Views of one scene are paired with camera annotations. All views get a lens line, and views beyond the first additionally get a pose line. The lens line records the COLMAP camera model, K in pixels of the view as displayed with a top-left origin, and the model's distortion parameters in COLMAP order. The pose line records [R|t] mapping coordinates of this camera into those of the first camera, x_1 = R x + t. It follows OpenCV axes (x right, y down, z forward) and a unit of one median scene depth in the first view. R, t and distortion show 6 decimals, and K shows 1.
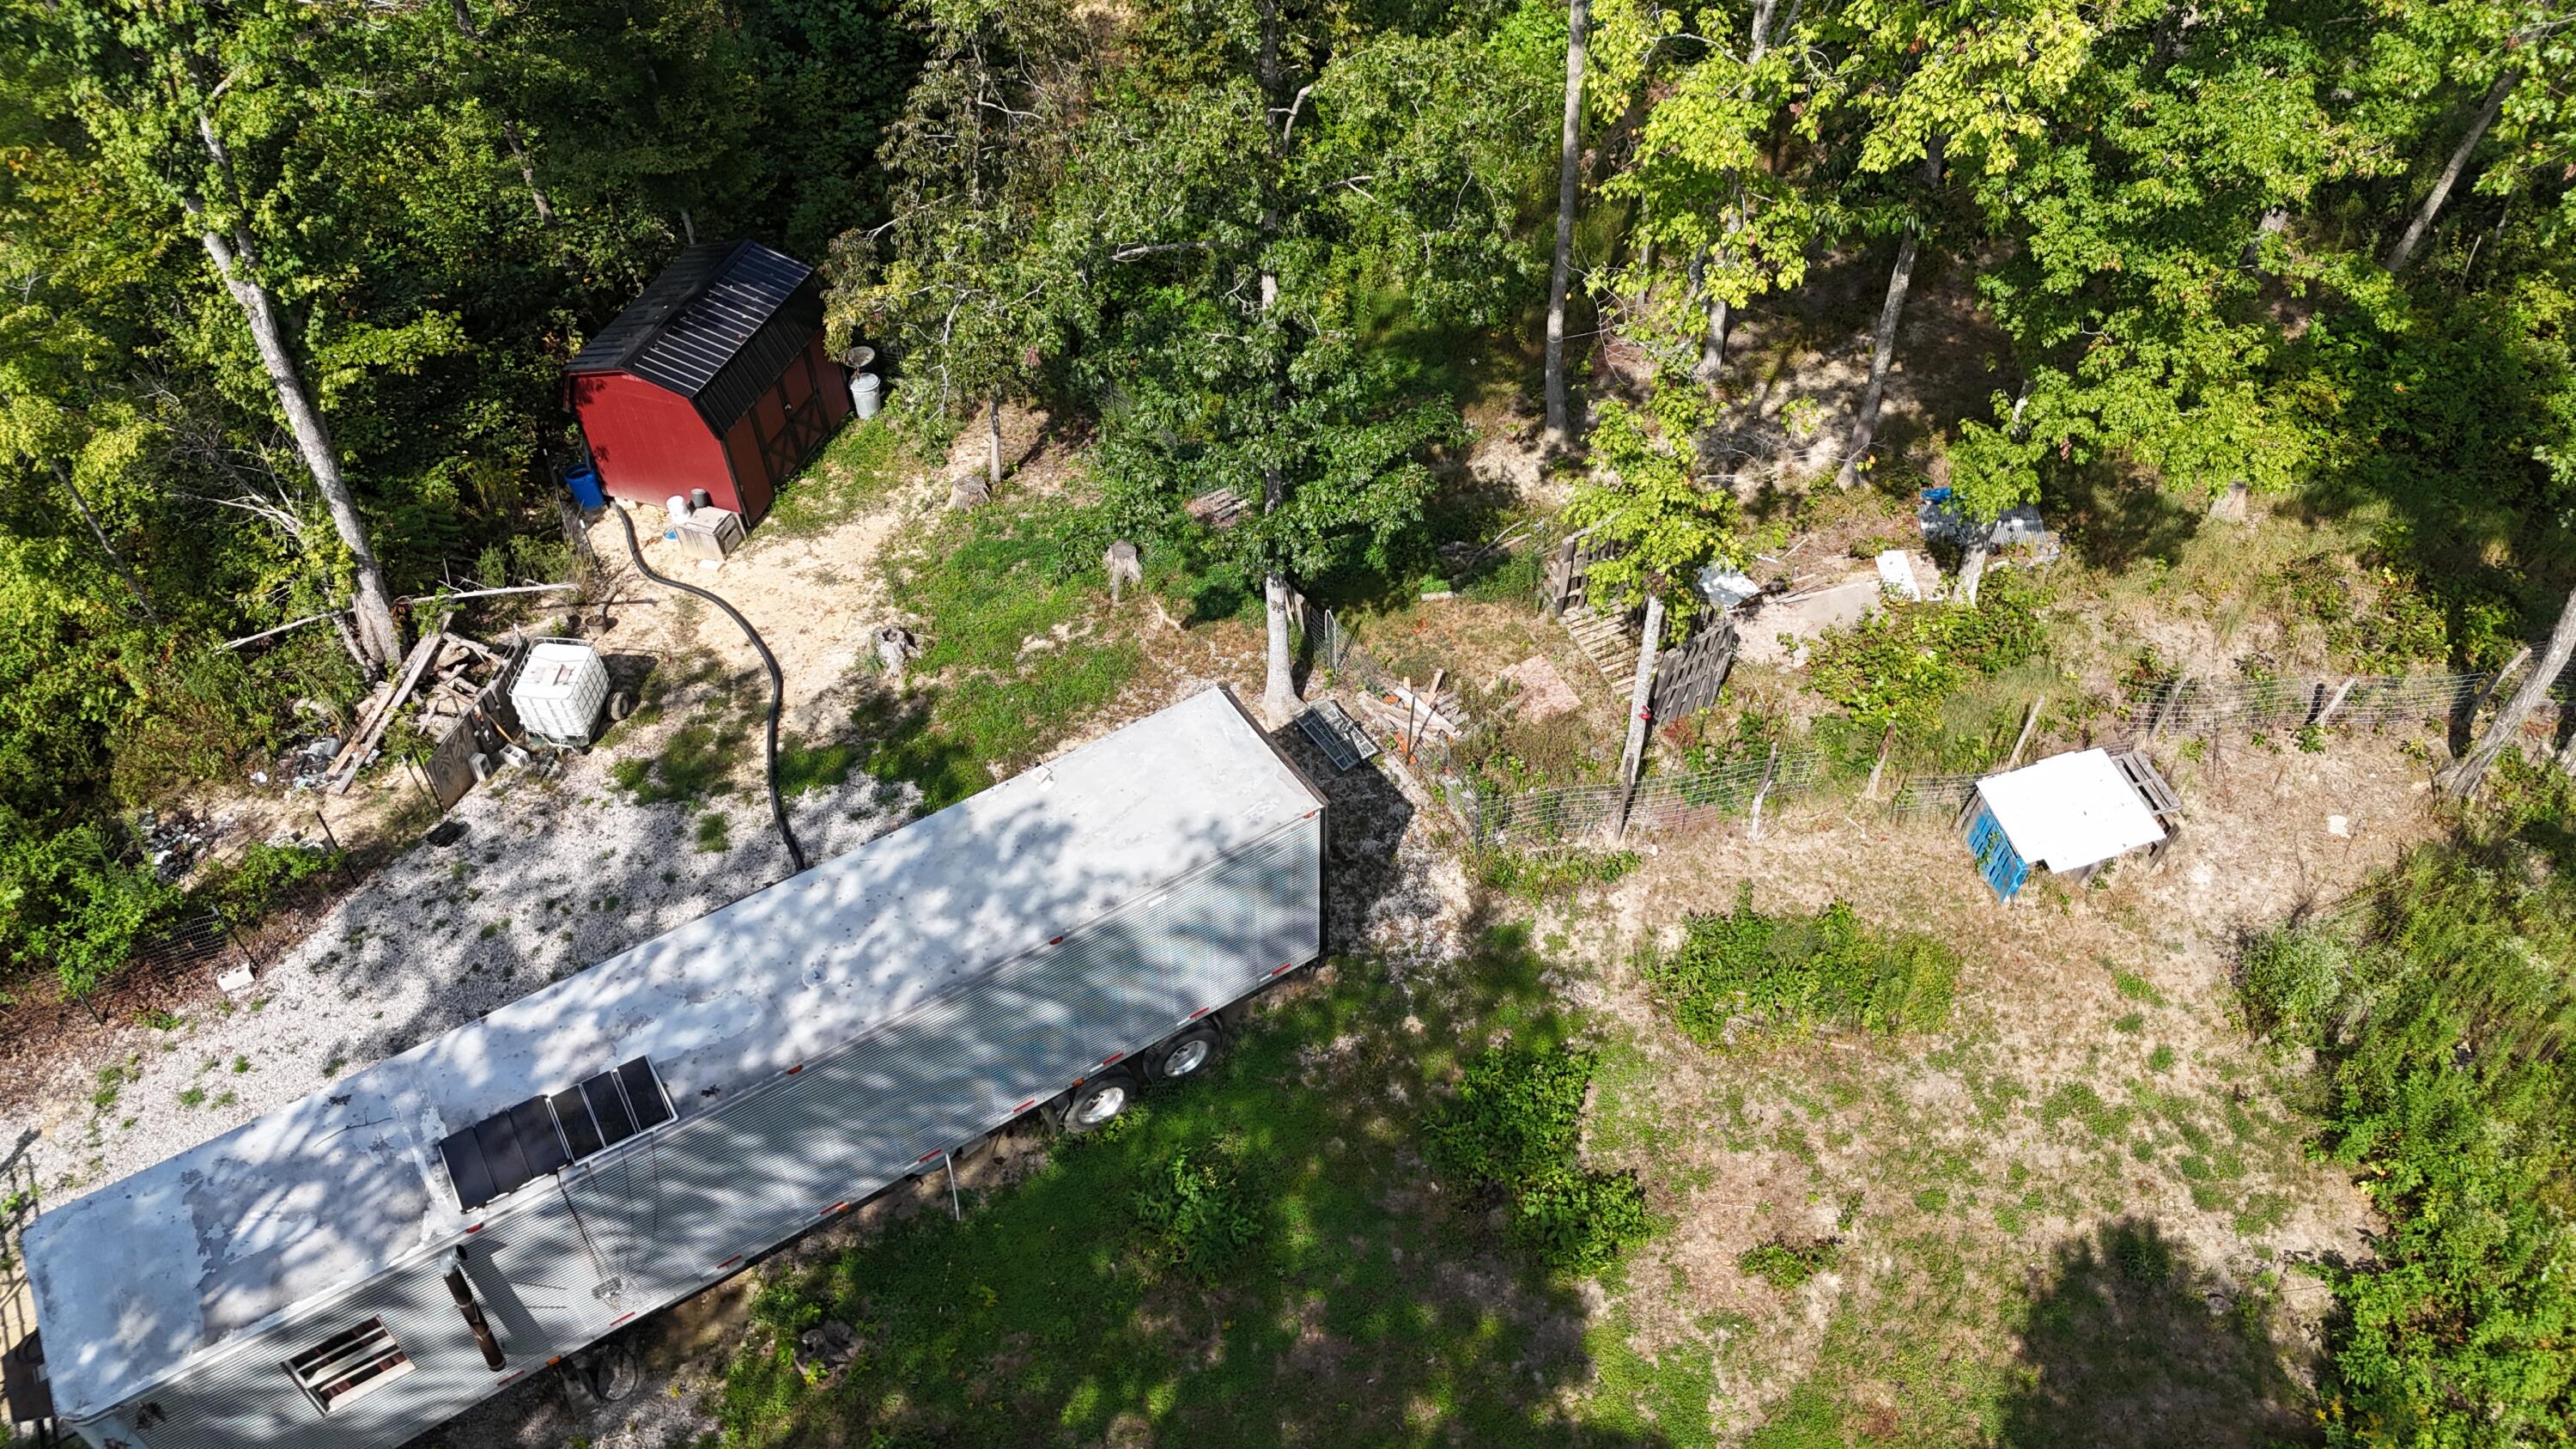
lens RADIAL K [[1845.9, 0, 1295.0], [0, 1845.9, 739.6], [0, 0, 1]] dist [0.083697, -0.090913]
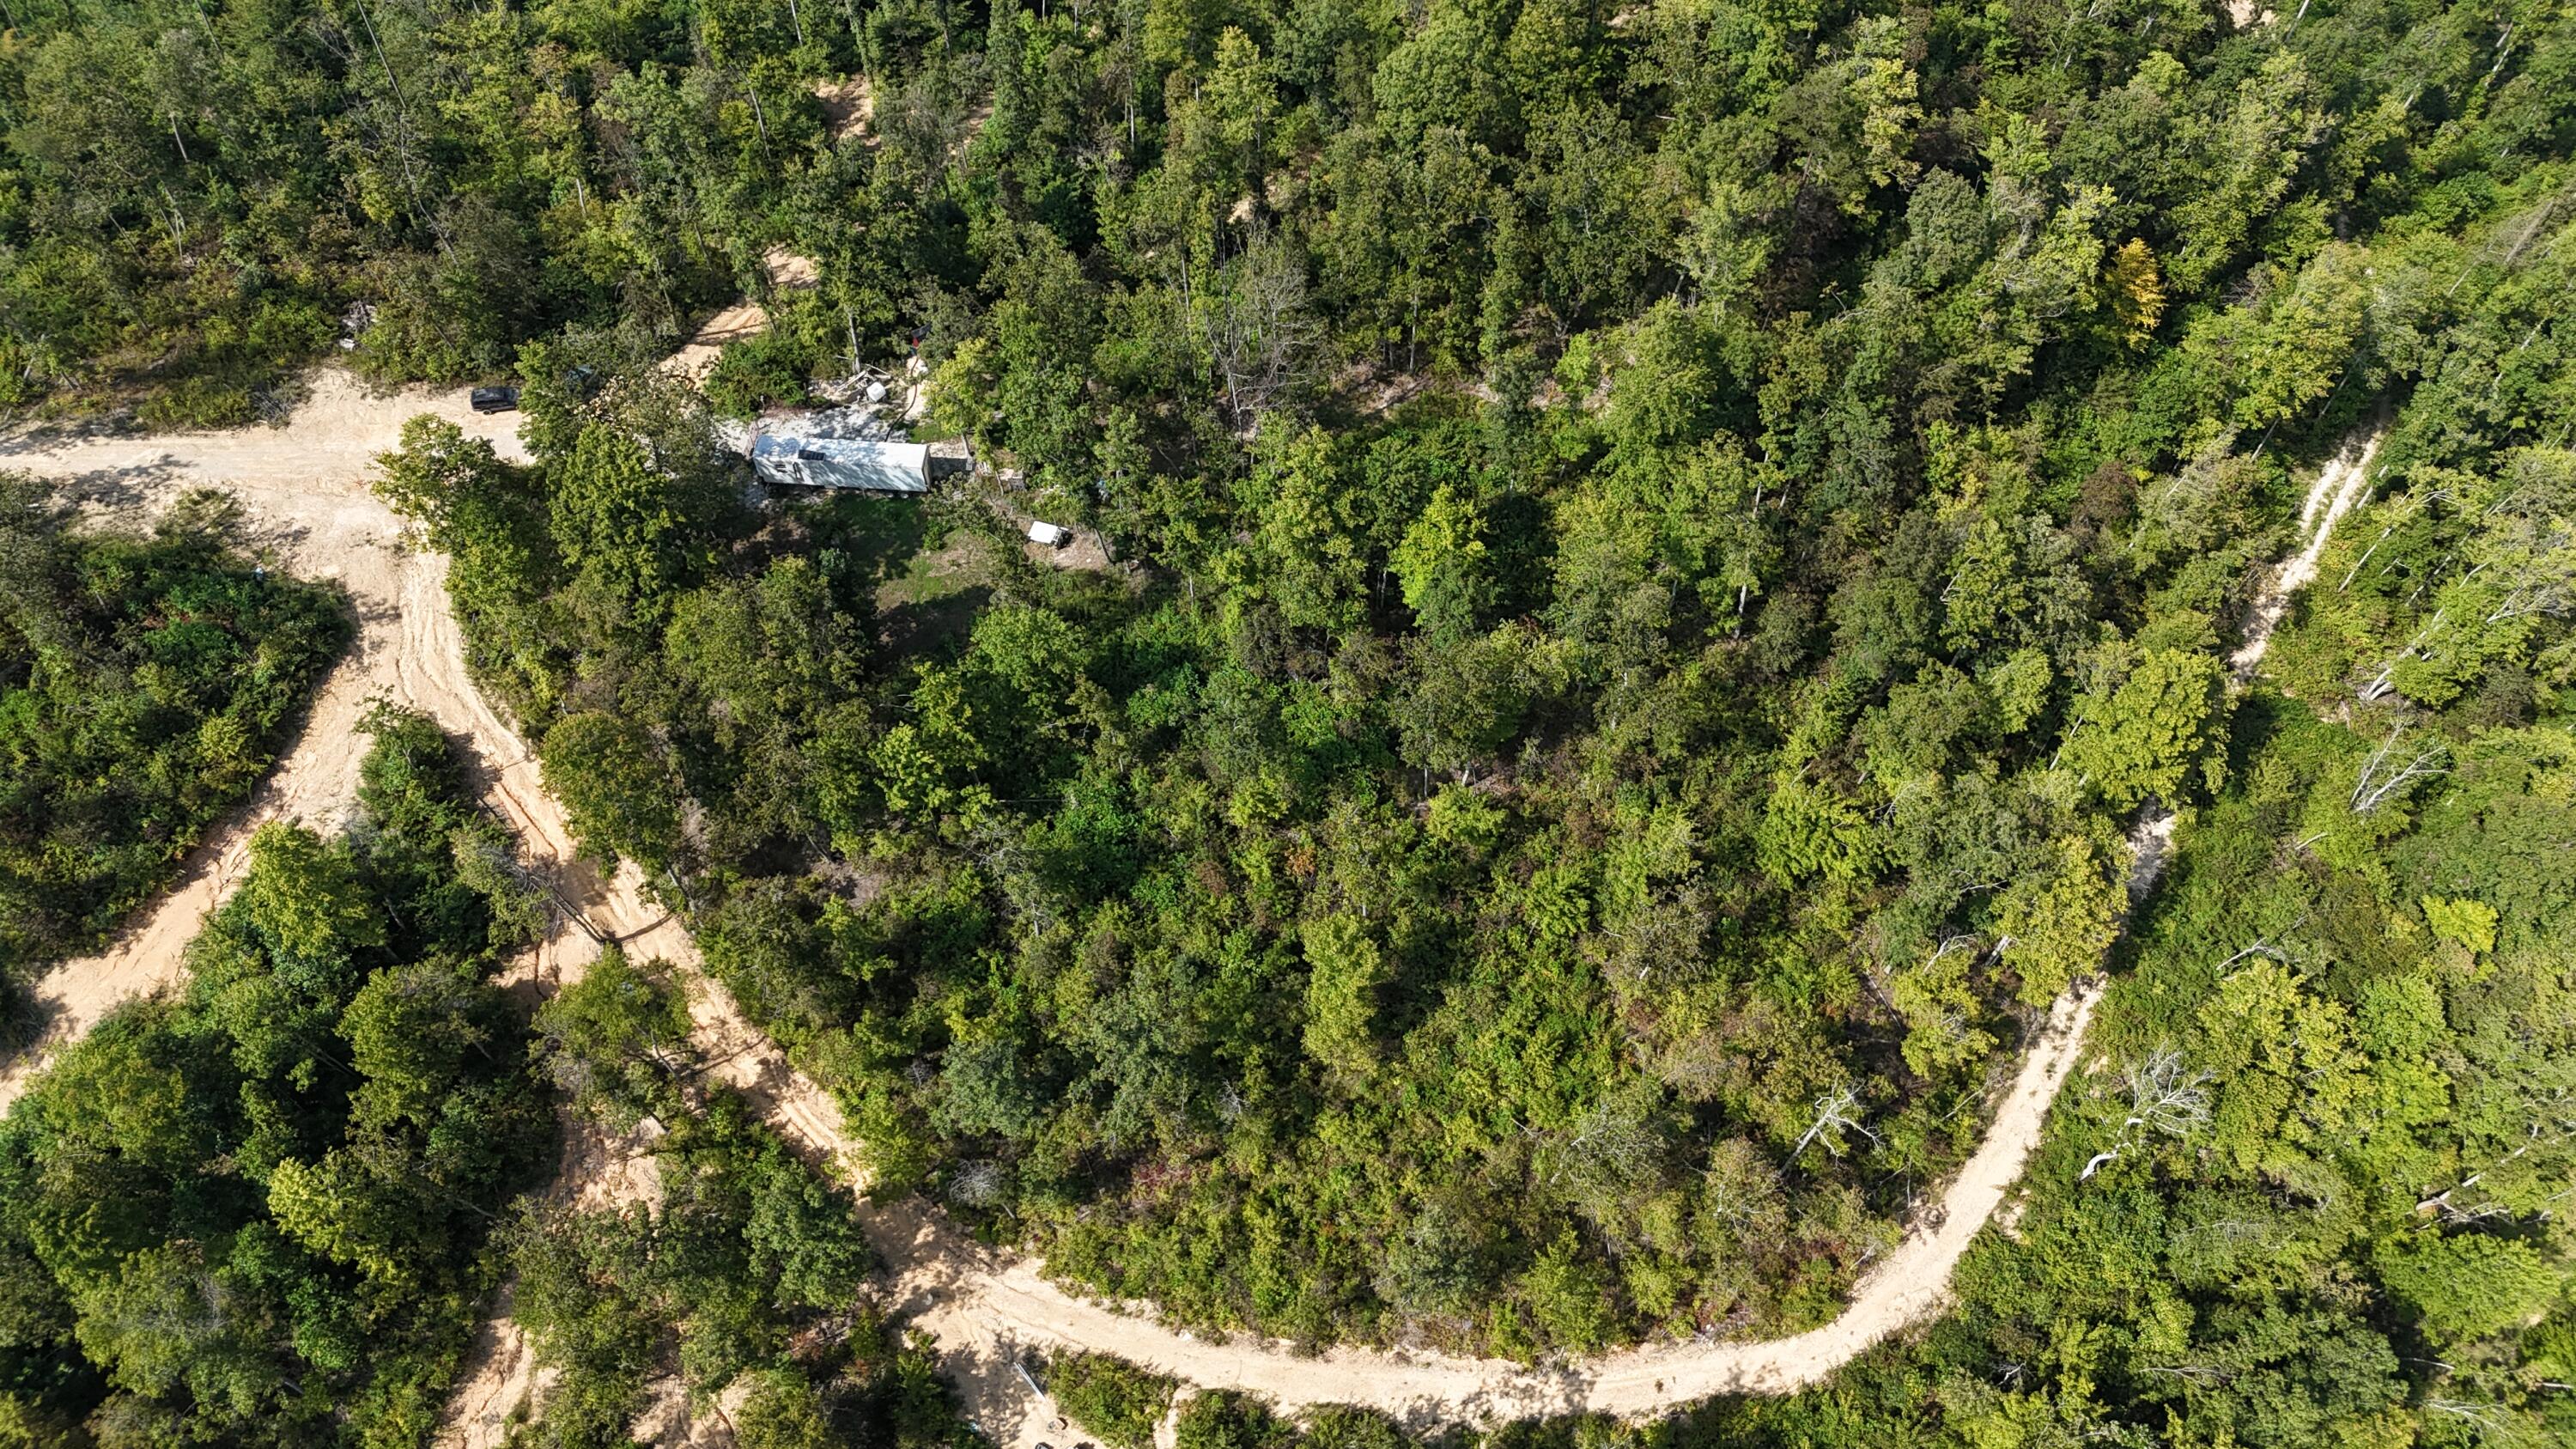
lens RADIAL K [[1845.9, 0, 1295.0], [0, 1845.9, 739.6], [0, 0, 1]] dist [0.083697, -0.090913]
pose [[0.798553, 0.508943, -0.321386, 3.293807], [-0.434452, 0.856890, 0.277471, -1.379020], [0.416610, -0.081949, 0.905384, -4.043747]]
